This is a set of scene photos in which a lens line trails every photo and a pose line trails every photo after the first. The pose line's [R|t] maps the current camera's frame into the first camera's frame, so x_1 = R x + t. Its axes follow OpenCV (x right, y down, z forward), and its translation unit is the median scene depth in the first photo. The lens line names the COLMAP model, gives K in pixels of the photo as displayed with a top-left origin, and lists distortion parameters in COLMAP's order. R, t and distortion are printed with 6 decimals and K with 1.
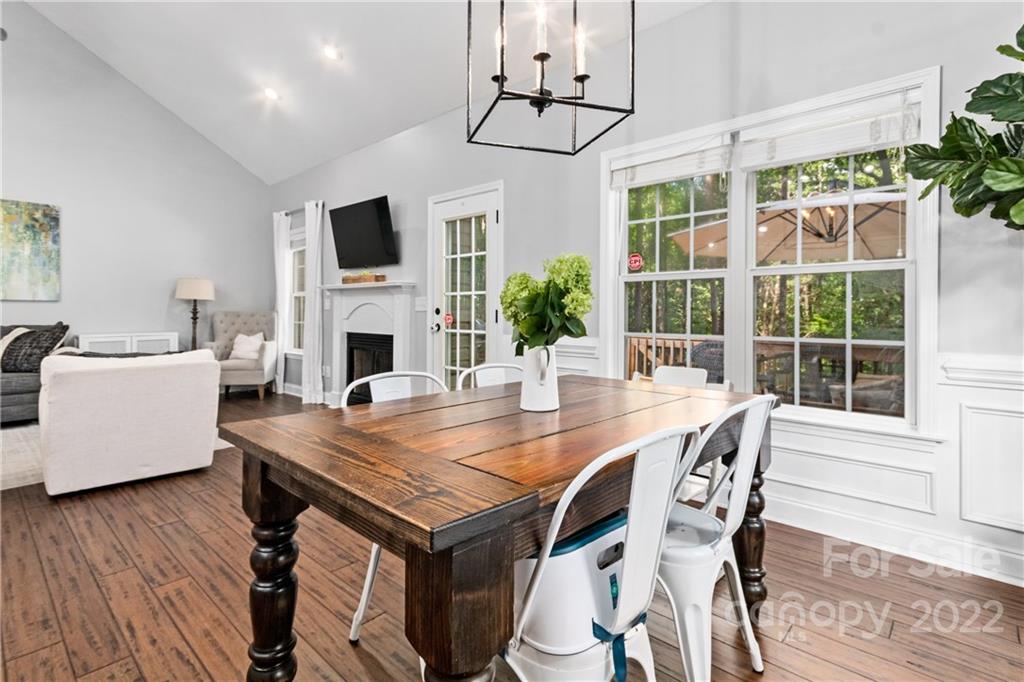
lens RADIAL K [[500.5, 0, 519.1], [0, 500.5, 309.2], [0, 0, 1]] dist [0.005601, 0.003713]
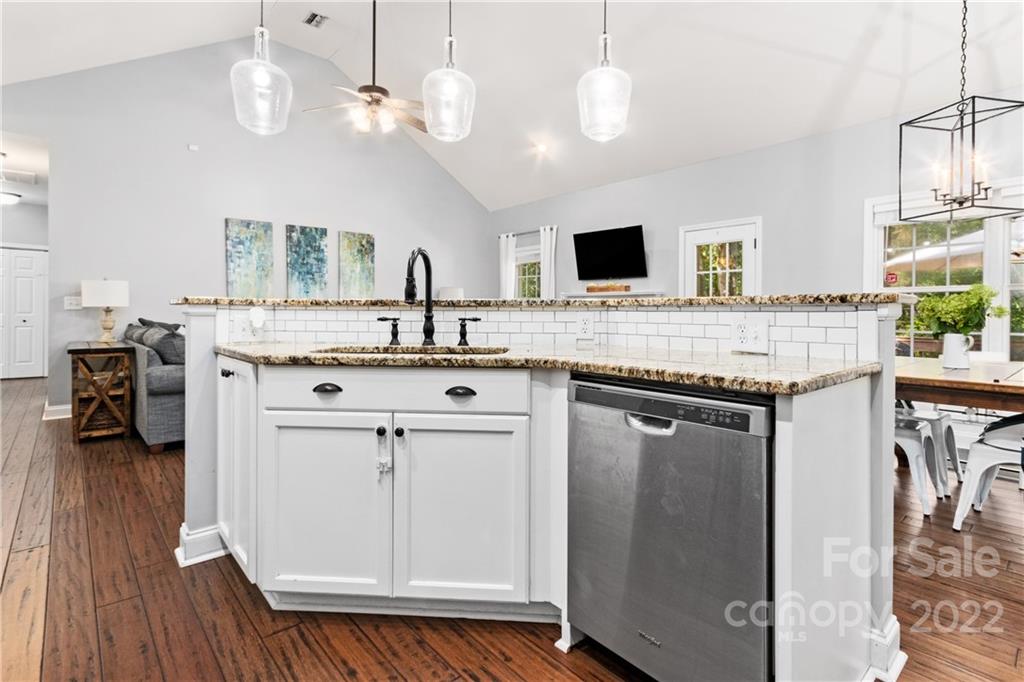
lens RADIAL K [[500.5, 0, 513.2], [0, 500.5, 308.1], [0, 0, 1]] dist [0.005601, 0.003713]
pose [[0.994119, 0.002216, -0.108275, -0.411672], [-0.002397, 0.999996, -0.001541, -0.007918], [0.108271, 0.001791, 0.994120, -0.299784]]
